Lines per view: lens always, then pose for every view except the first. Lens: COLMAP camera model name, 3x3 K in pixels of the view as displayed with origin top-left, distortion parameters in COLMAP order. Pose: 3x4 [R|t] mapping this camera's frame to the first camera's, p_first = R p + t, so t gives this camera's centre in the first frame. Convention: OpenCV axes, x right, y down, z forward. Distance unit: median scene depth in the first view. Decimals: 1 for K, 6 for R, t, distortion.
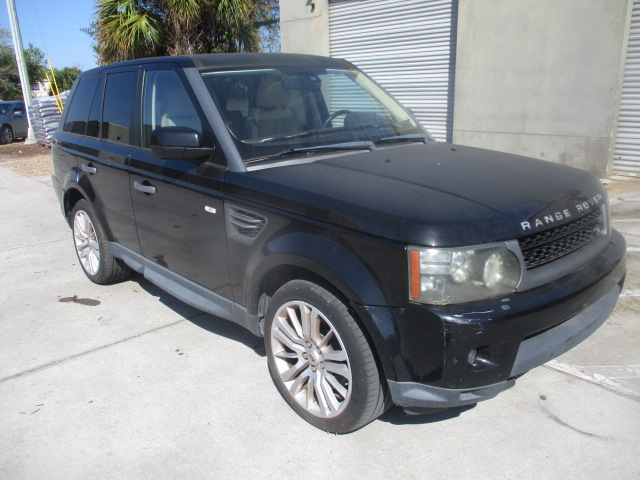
lens RADIAL K [[539.1, 0, 321.1], [0, 539.1, 241.3], [0, 0, 1]] dist [-0.030477, 0.007927]
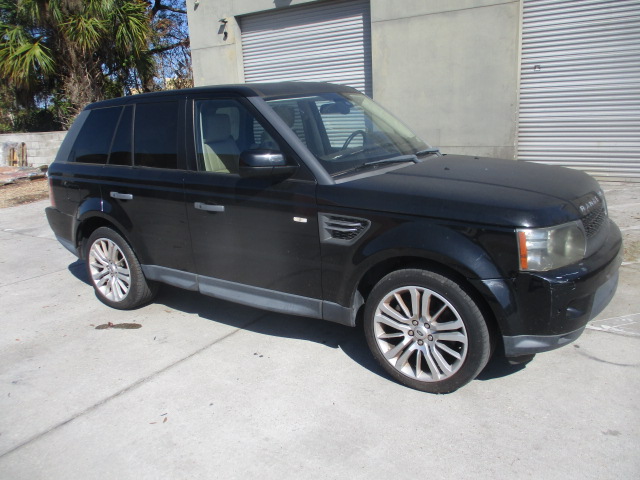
lens RADIAL K [[539.1, 0, 319.7], [0, 539.1, 241.0], [0, 0, 1]] dist [-0.030477, 0.007927]
pose [[0.972262, -0.082589, 0.218829, -0.393616], [0.091439, 0.995340, -0.030612, 0.022745], [-0.215281, 0.049772, 0.975283, -0.110224]]
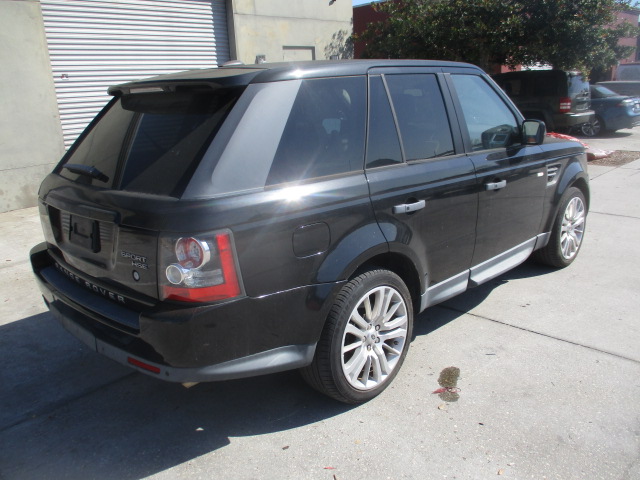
lens RADIAL K [[539.1, 0, 318.1], [0, 539.1, 238.8], [0, 0, 1]] dist [-0.030477, 0.007927]
pose [[-0.051985, -0.242221, 0.968827, -1.496563], [0.323722, 0.913666, 0.245800, -0.414863], [-0.944723, 0.326409, 0.030916, 1.474473]]
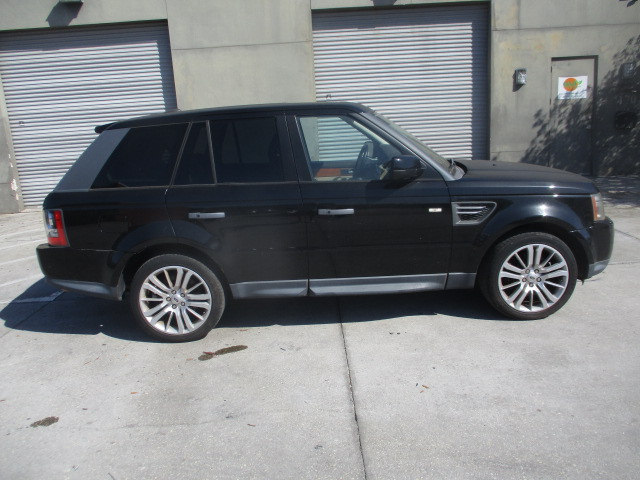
lens RADIAL K [[539.1, 0, 317.6], [0, 539.1, 242.8], [0, 0, 1]] dist [-0.030477, 0.007927]
pose [[0.657945, -0.187333, 0.729393, -1.371467], [0.248125, 0.968408, 0.024901, -0.082698], [-0.711015, 0.164597, 0.683641, 0.250586]]
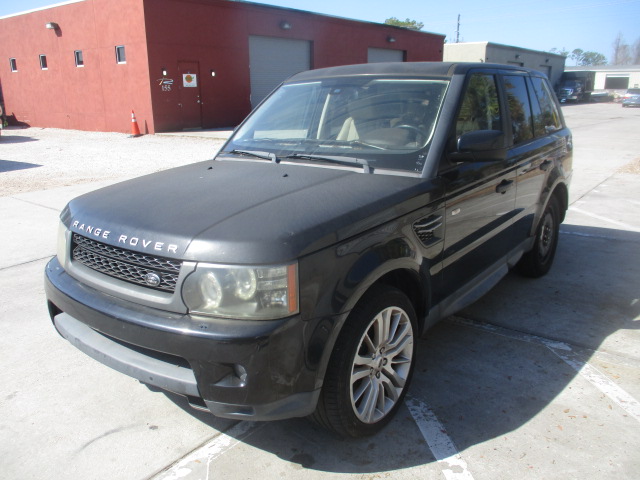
lens RADIAL K [[539.1, 0, 318.1], [0, 539.1, 242.9], [0, 0, 1]] dist [-0.030477, 0.007927]
pose [[0.158053, 0.288475, -0.944352, 1.155647], [-0.260770, 0.934615, 0.241857, -0.302646], [0.952375, 0.208032, 0.222944, 0.894960]]
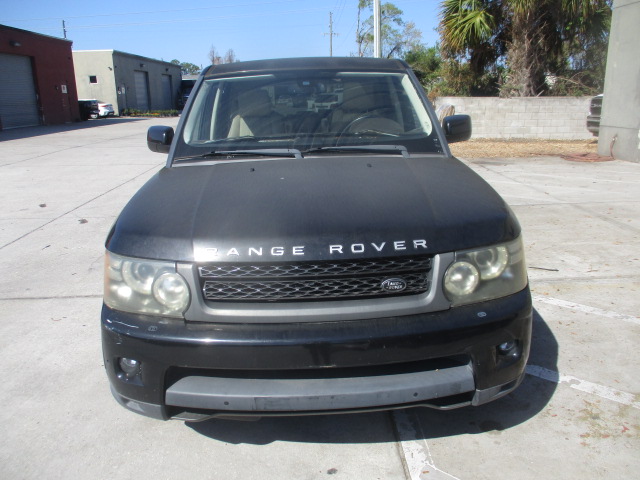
lens RADIAL K [[539.1, 0, 319.1], [0, 539.1, 240.4], [0, 0, 1]] dist [-0.030477, 0.007927]
pose [[0.753060, 0.177983, -0.633421, 0.772304], [-0.172395, 0.982458, 0.071102, -0.102318], [0.634965, 0.055654, 0.770534, 0.294832]]
